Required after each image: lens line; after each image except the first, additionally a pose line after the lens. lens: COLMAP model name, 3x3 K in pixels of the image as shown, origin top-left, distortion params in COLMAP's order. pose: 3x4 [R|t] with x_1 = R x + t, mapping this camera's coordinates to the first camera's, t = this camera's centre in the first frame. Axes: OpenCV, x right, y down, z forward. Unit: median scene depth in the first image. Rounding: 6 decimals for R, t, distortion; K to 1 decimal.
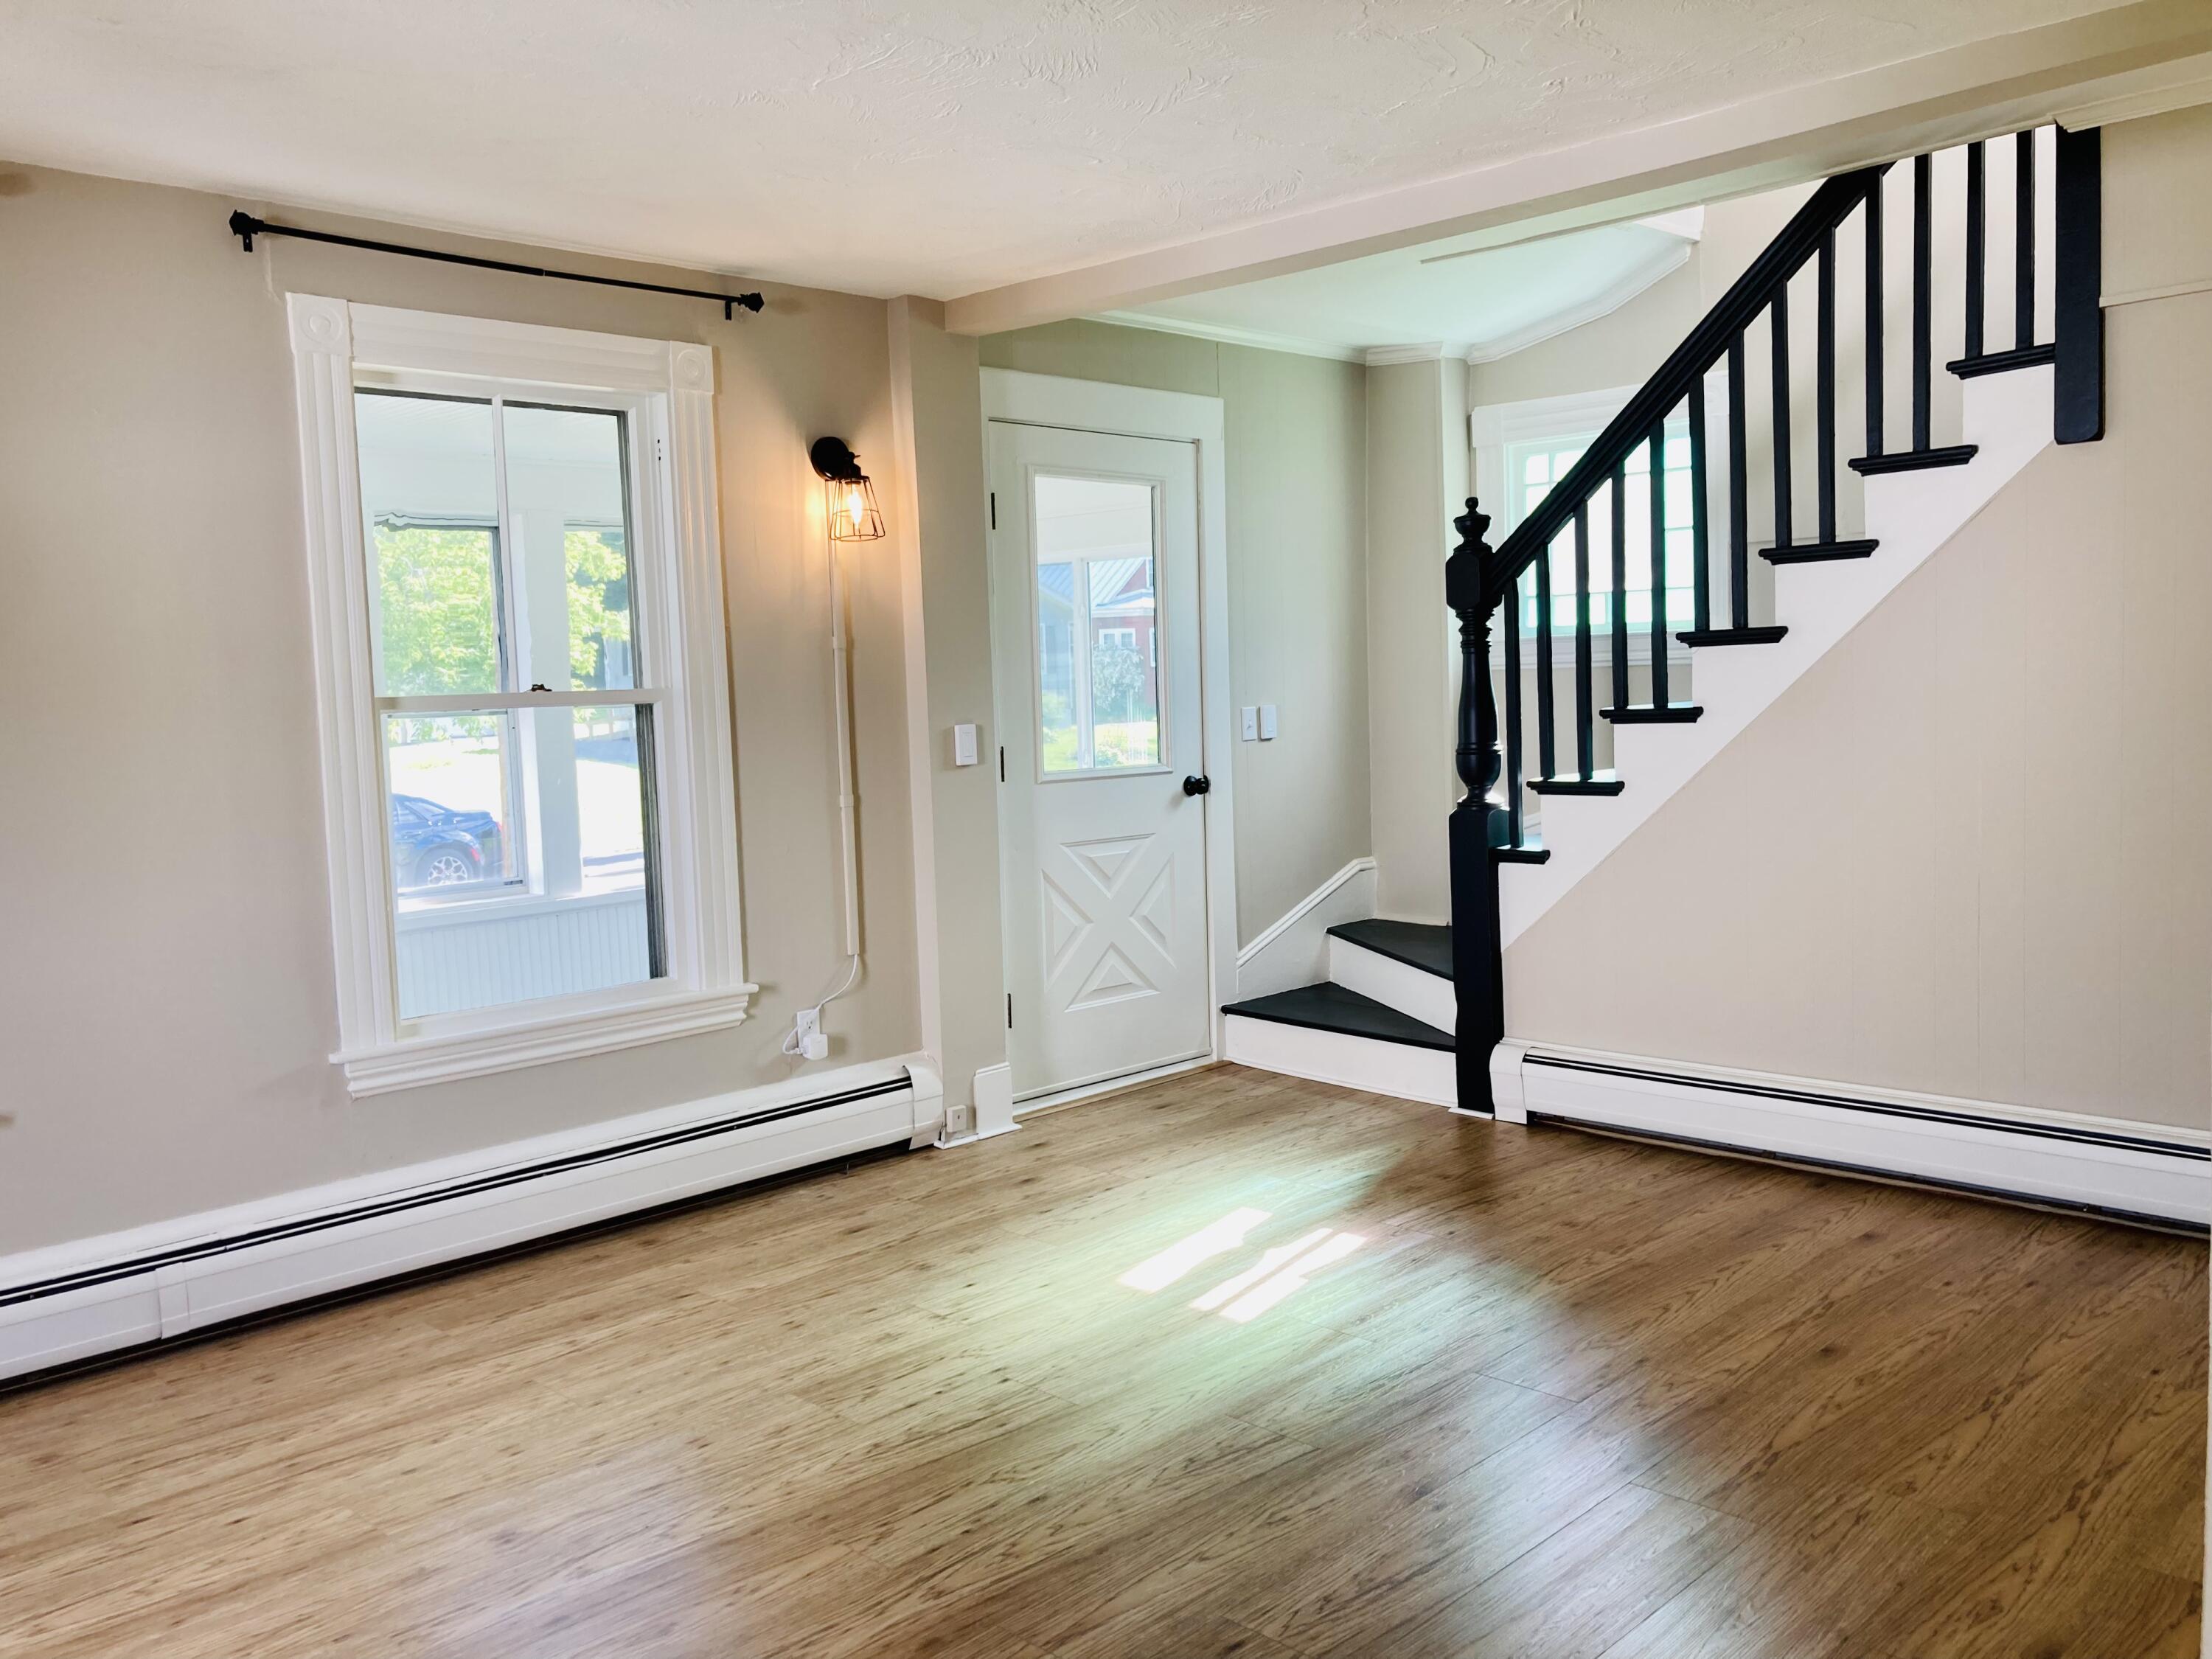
lens RADIAL K [[1811.6, 0, 1106.0], [0, 1811.6, 829.5], [0, 0, 1]] dist [0.044373, -0.004539]
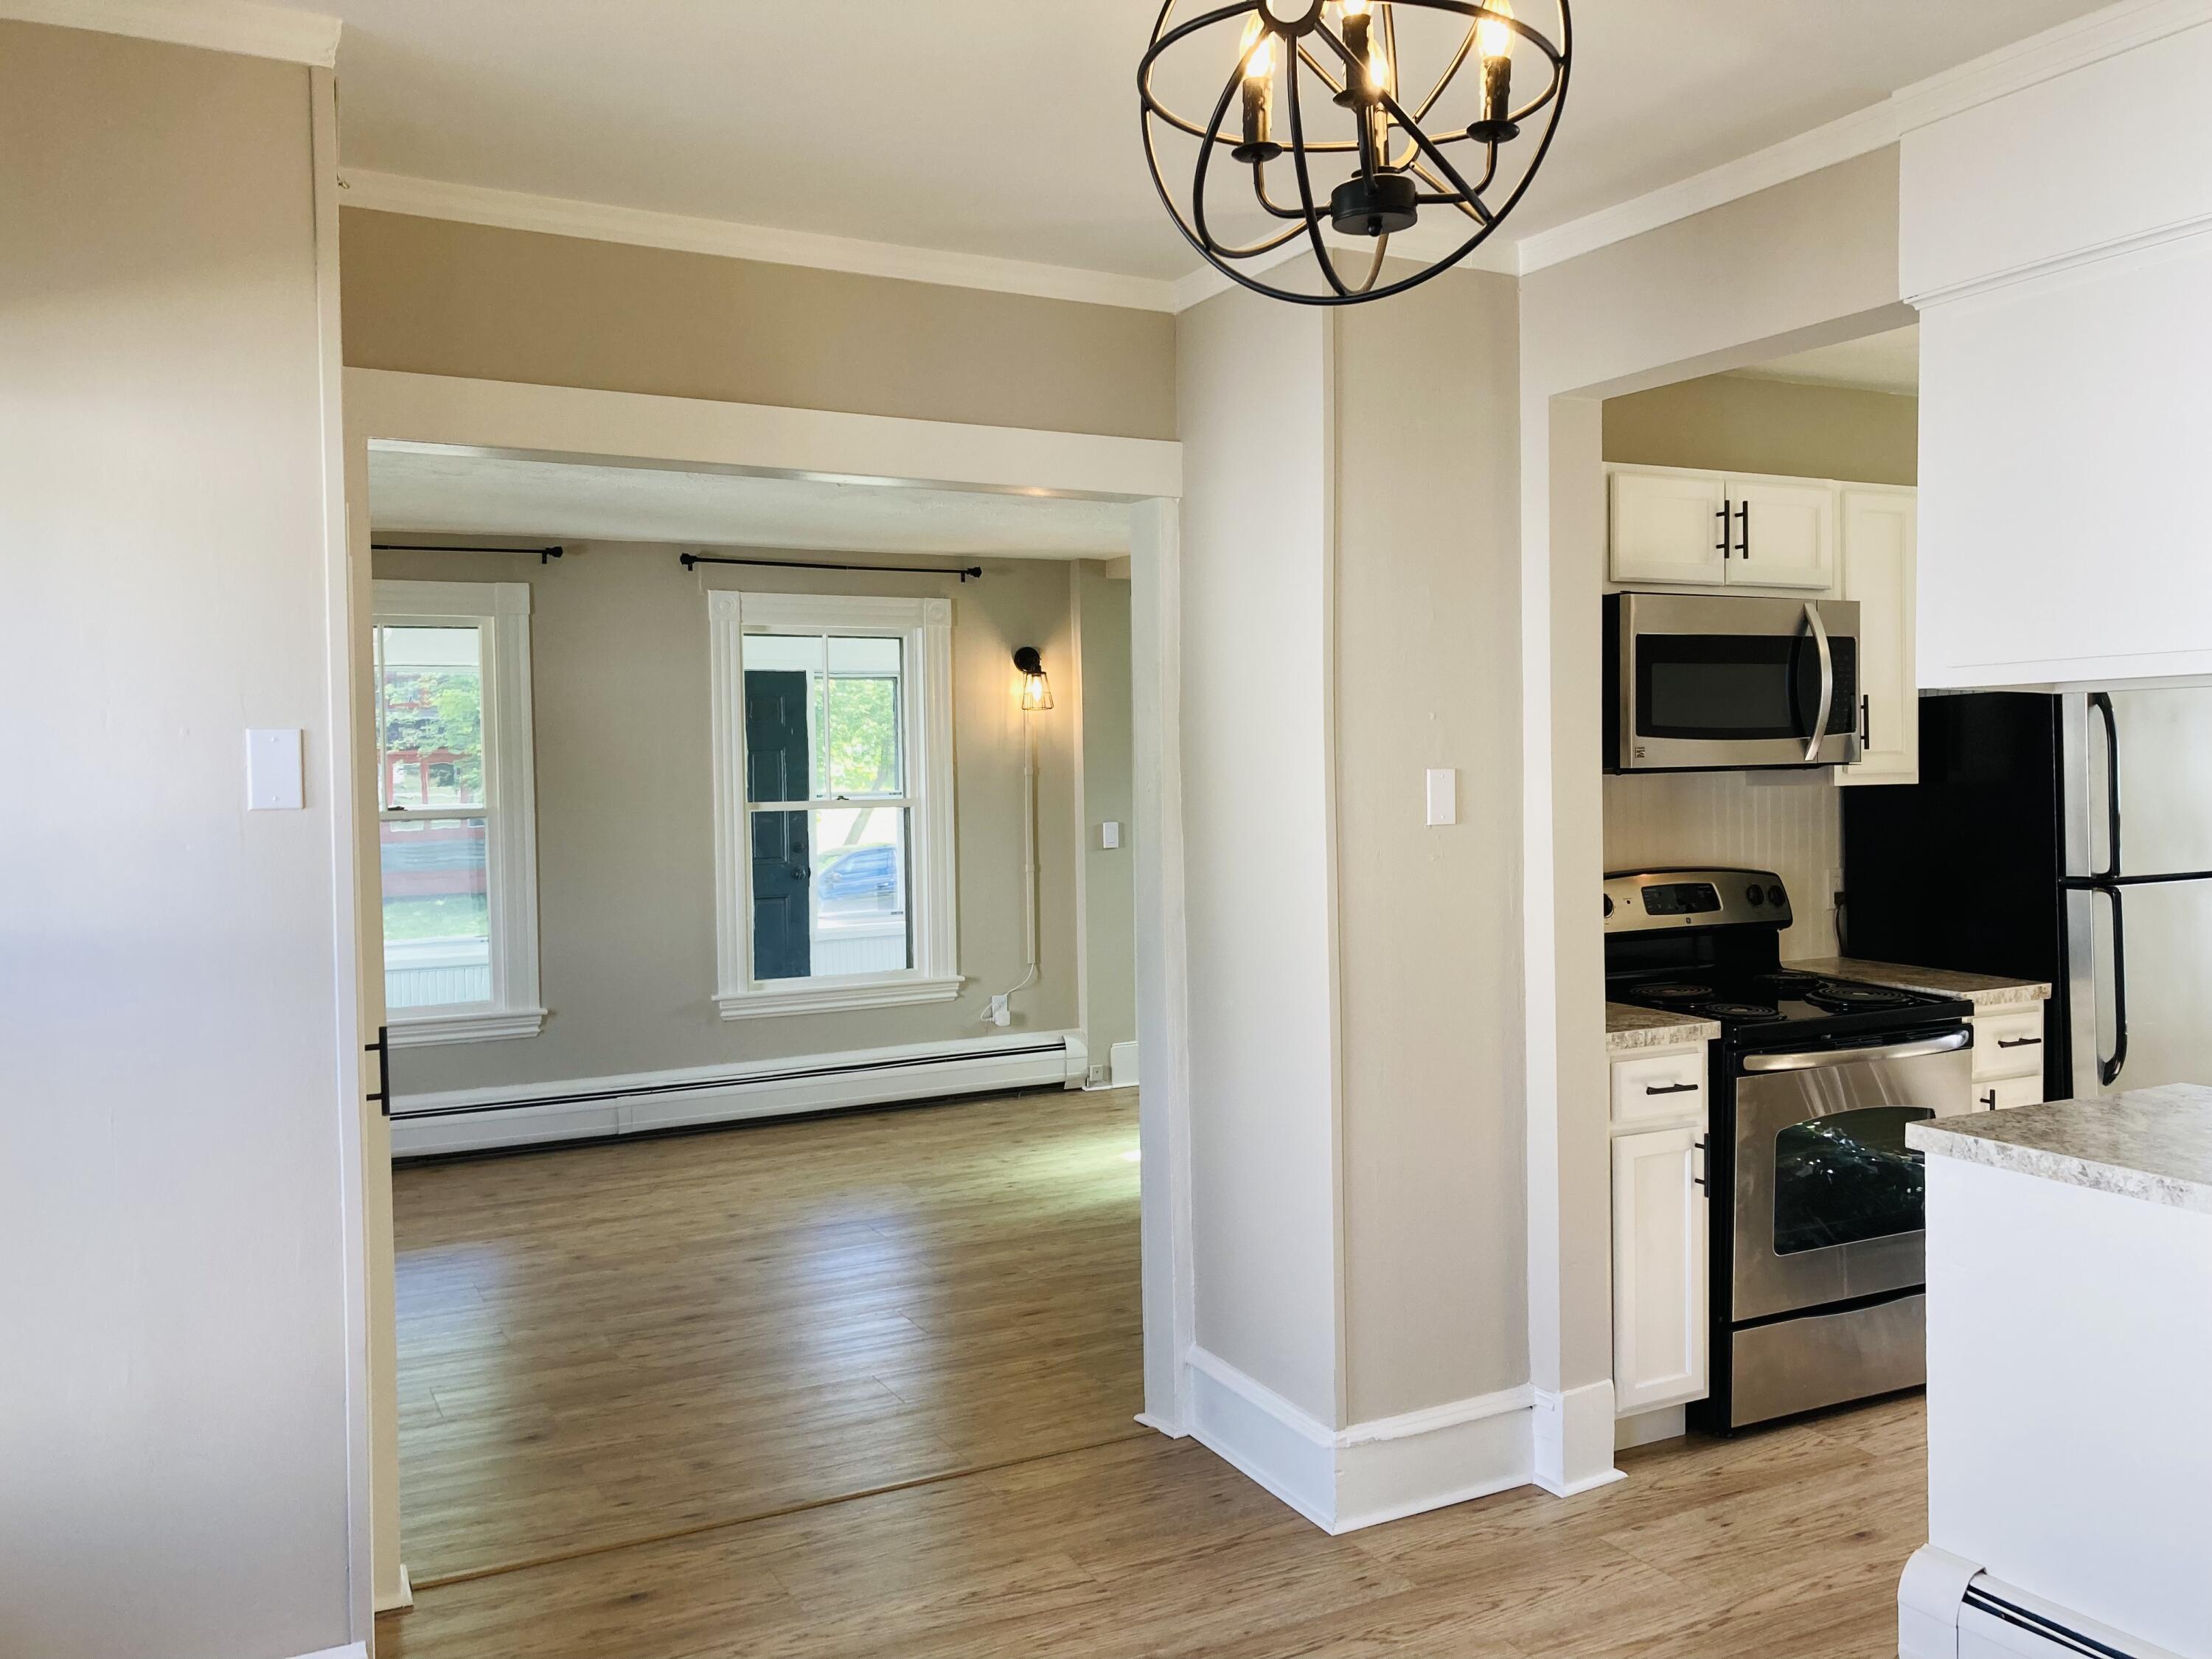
lens RADIAL K [[1804.2, 0, 1106.0], [0, 1804.2, 829.5], [0, 0, 1]] dist [0.274197, -0.468675]
pose [[0.953476, 0.032180, -0.299746, 0.468609], [-0.042247, 0.998738, -0.027164, -0.010843], [0.298494, 0.038564, 0.953632, -0.607279]]
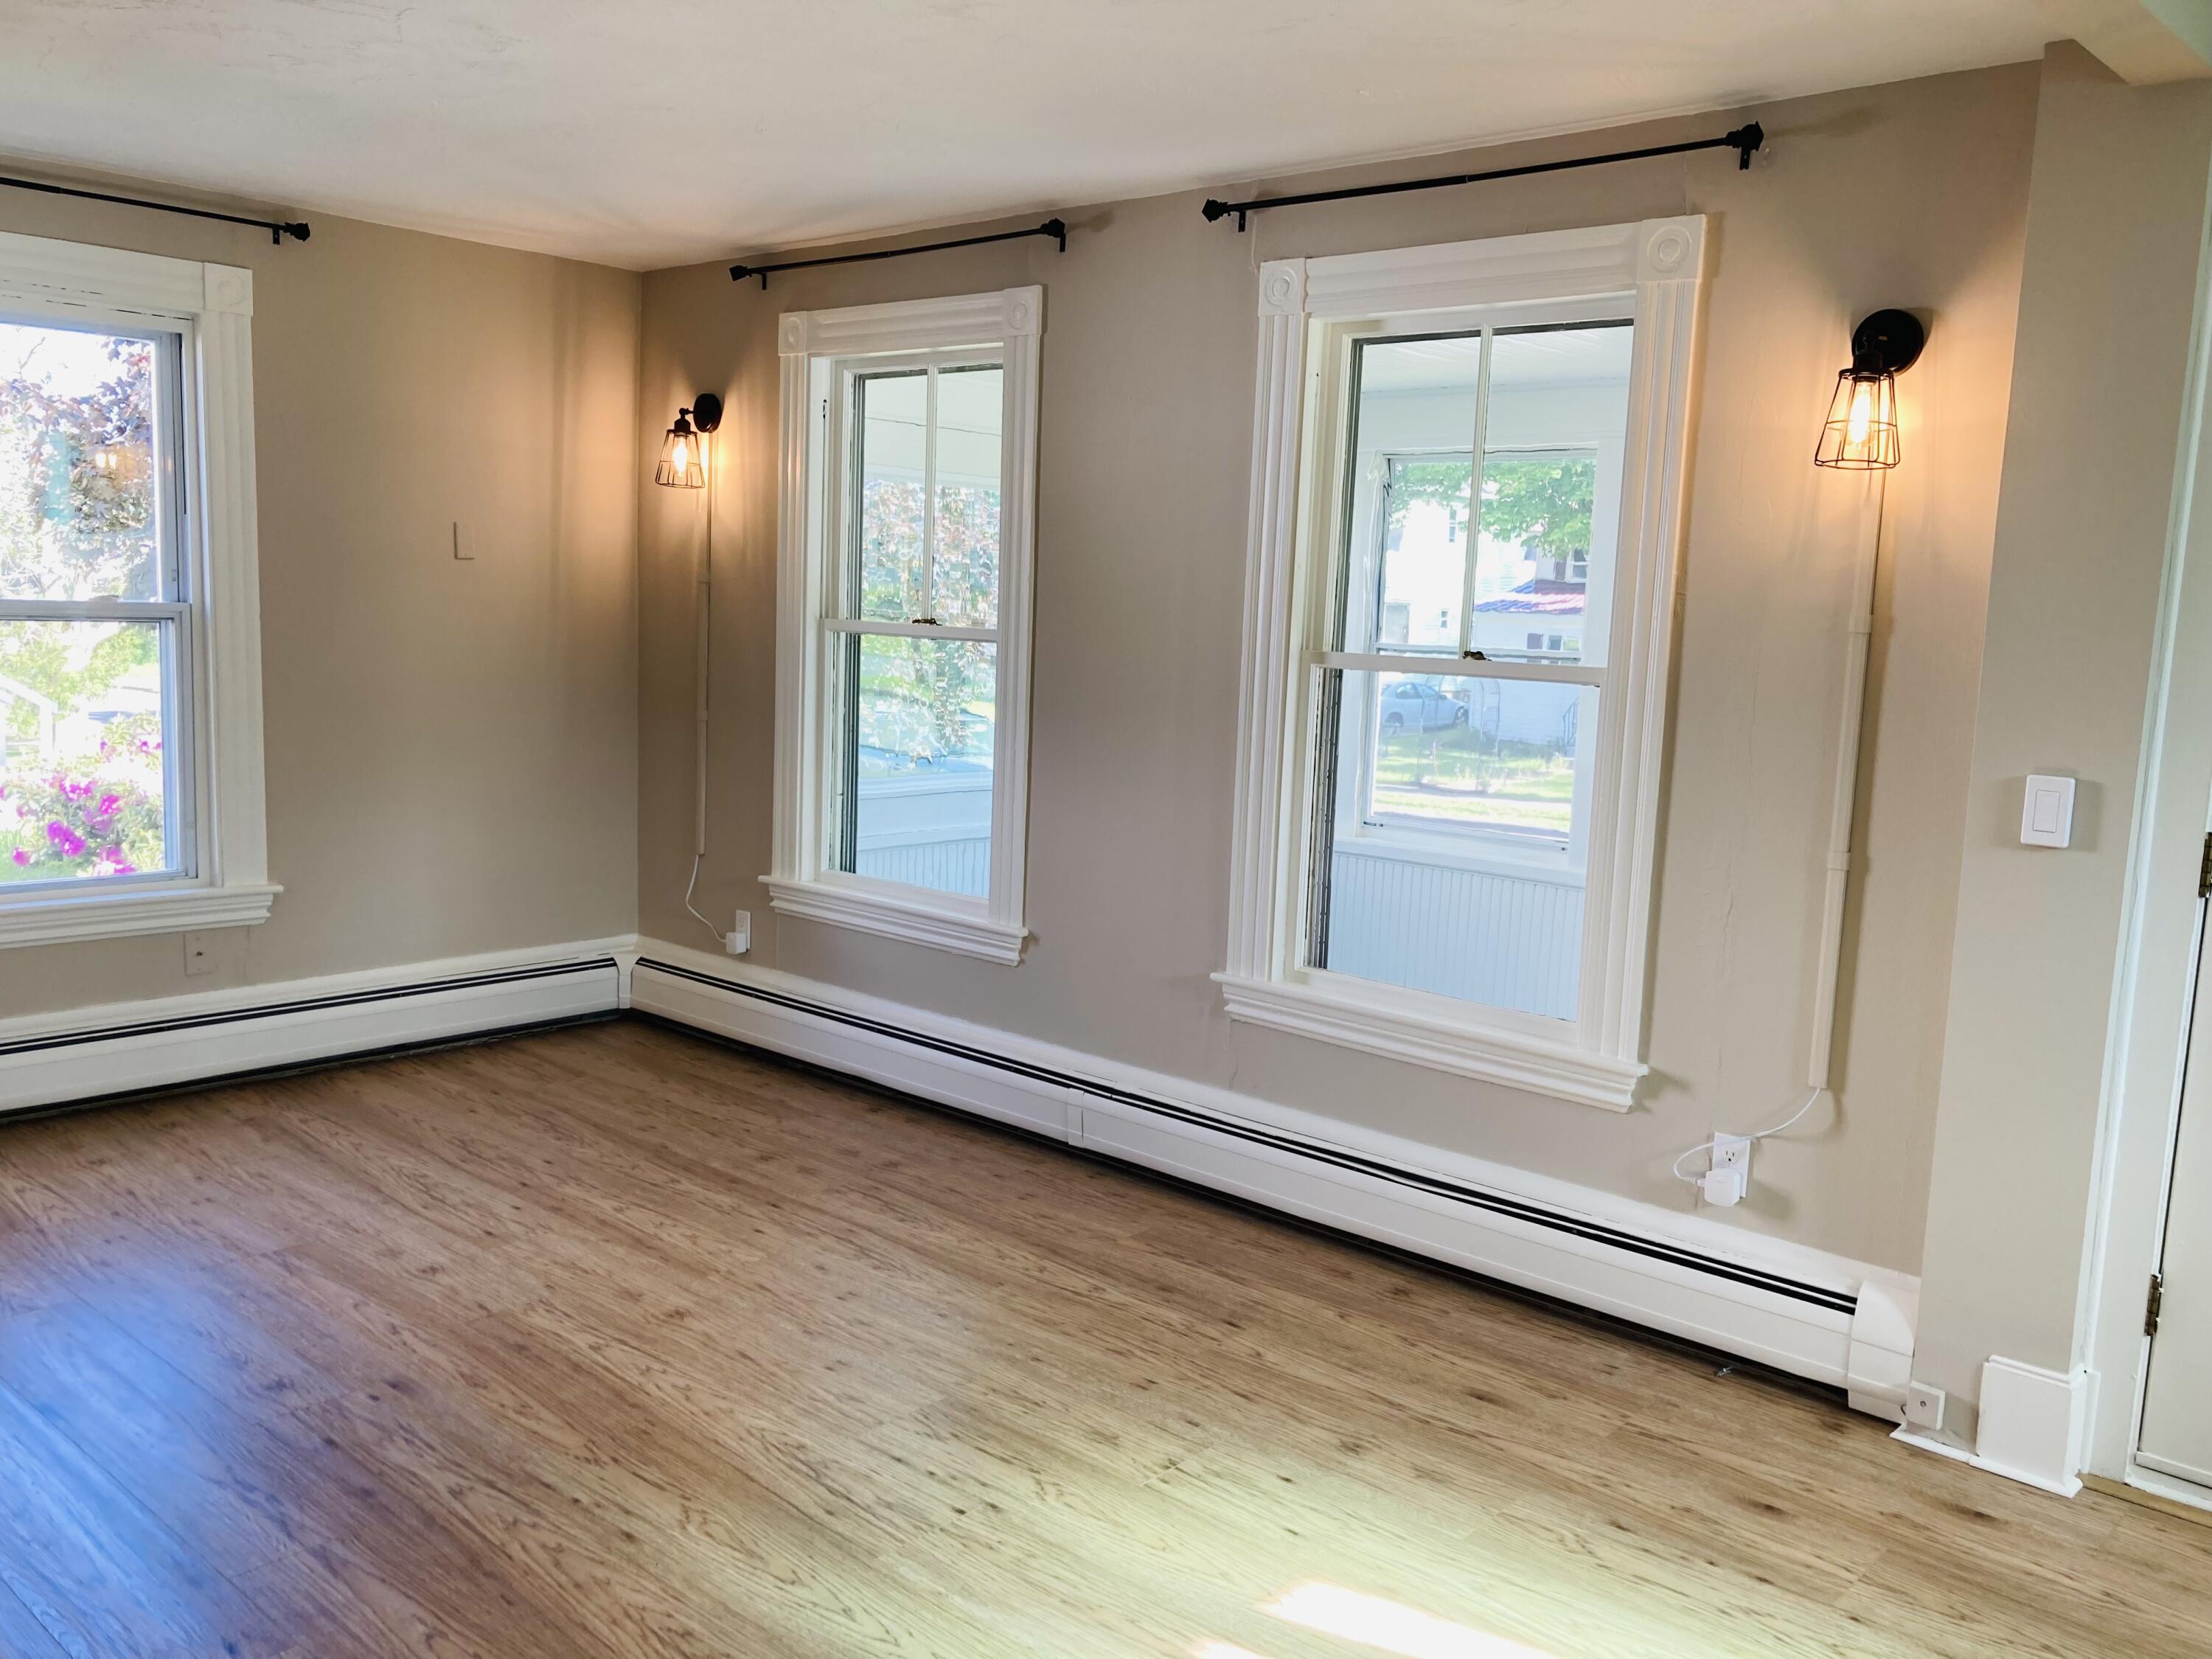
lens RADIAL K [[1897.6, 0, 1152.3], [0, 1897.6, 819.9], [0, 0, 1]] dist [0.048694, -0.005167]
pose [[0.041887, 0.167021, -0.985063, 0.620807], [-0.117653, 0.979893, 0.161142, -0.132170], [0.992171, 0.109146, 0.060695, 0.812251]]
